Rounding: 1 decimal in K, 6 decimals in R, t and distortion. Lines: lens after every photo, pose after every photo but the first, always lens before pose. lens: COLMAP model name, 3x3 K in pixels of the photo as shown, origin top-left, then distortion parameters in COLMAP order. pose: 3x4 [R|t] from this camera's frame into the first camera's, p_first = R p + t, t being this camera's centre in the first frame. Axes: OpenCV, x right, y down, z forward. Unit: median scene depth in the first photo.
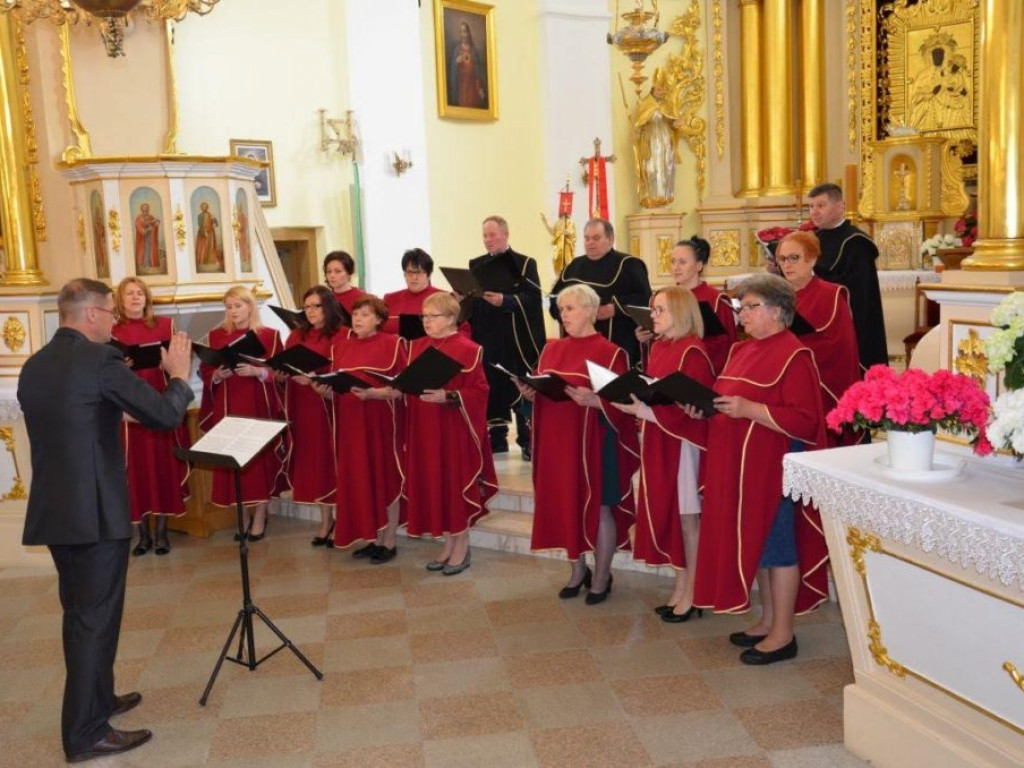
lens RADIAL K [[1123.9, 0, 523.1], [0, 1123.9, 383.4], [0, 0, 1]] dist [-0.065688, 0.206120]
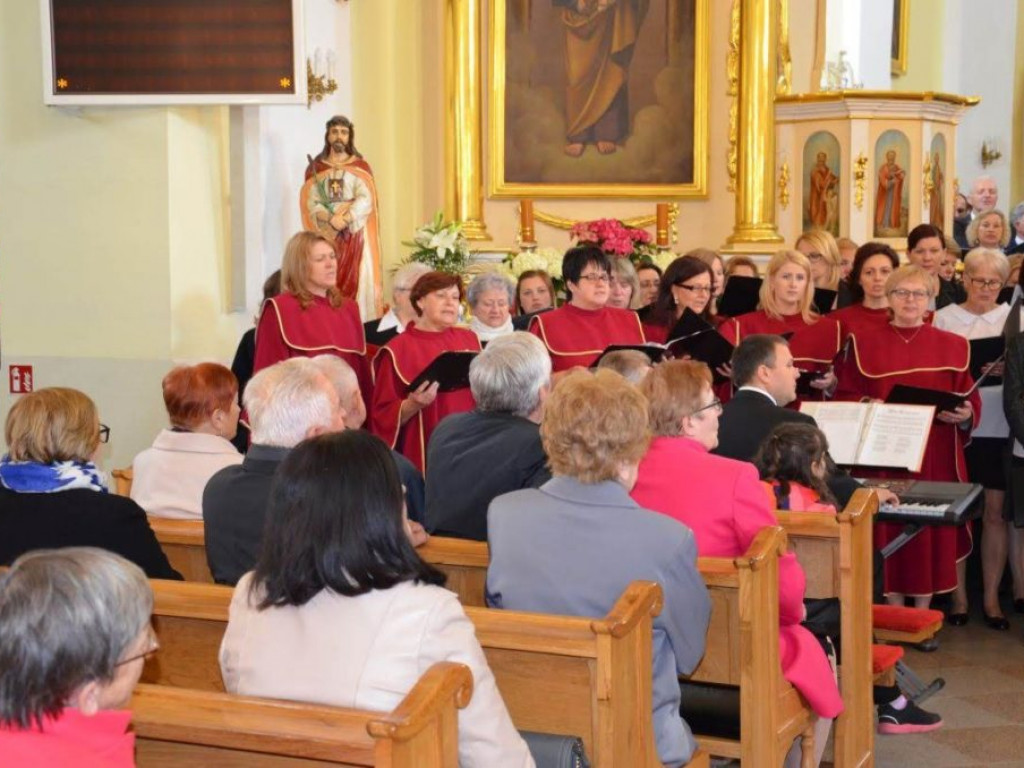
lens RADIAL K [[1770.6, 0, 512.0], [0, 1770.6, 384.0], [0, 0, 1]] dist [0.218970, -0.051466]
pose [[0.981817, 0.029810, 0.187475, -0.796088], [-0.017429, 0.997577, -0.067346, 0.097470], [-0.189028, 0.062854, 0.979958, -0.215229]]
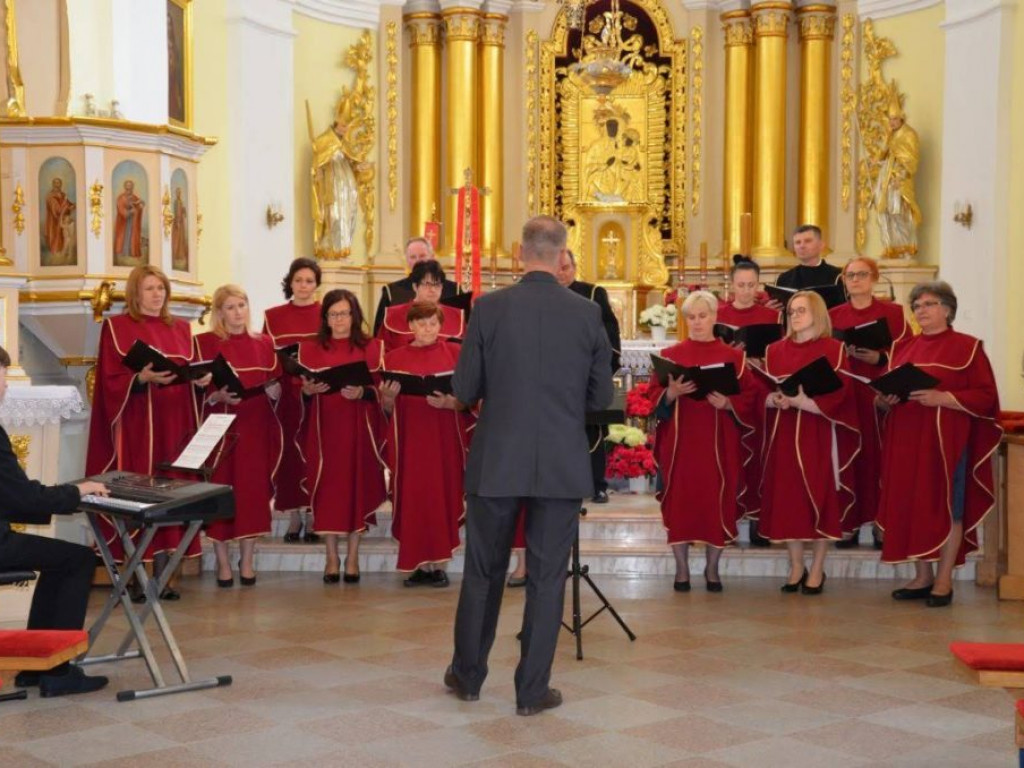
lens RADIAL K [[1545.2, 0, 527.1], [0, 1545.2, 381.2], [0, 0, 1]] dist [0.128362, 0.218299]
pose [[0.844356, 0.034520, 0.534669, -0.656758], [0.027197, 0.993874, -0.107117, 0.112315], [-0.535091, 0.104987, 0.838245, -0.110843]]
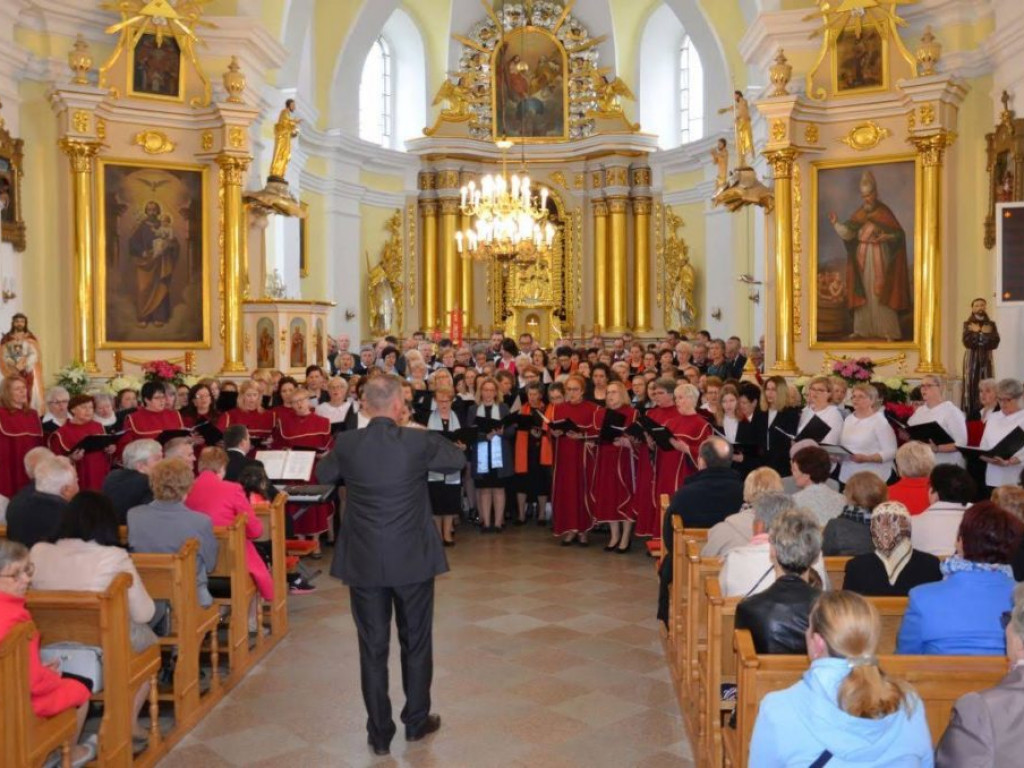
lens RADIAL K [[1017.7, 0, 524.6], [0, 1017.7, 386.0], [0, 0, 1]] dist [-0.104554, 0.133496]
pose [[0.825188, 0.018758, 0.564547, -0.876393], [0.039782, 0.995037, -0.091210, 0.085296], [-0.563456, 0.097724, 0.820346, -0.465277]]
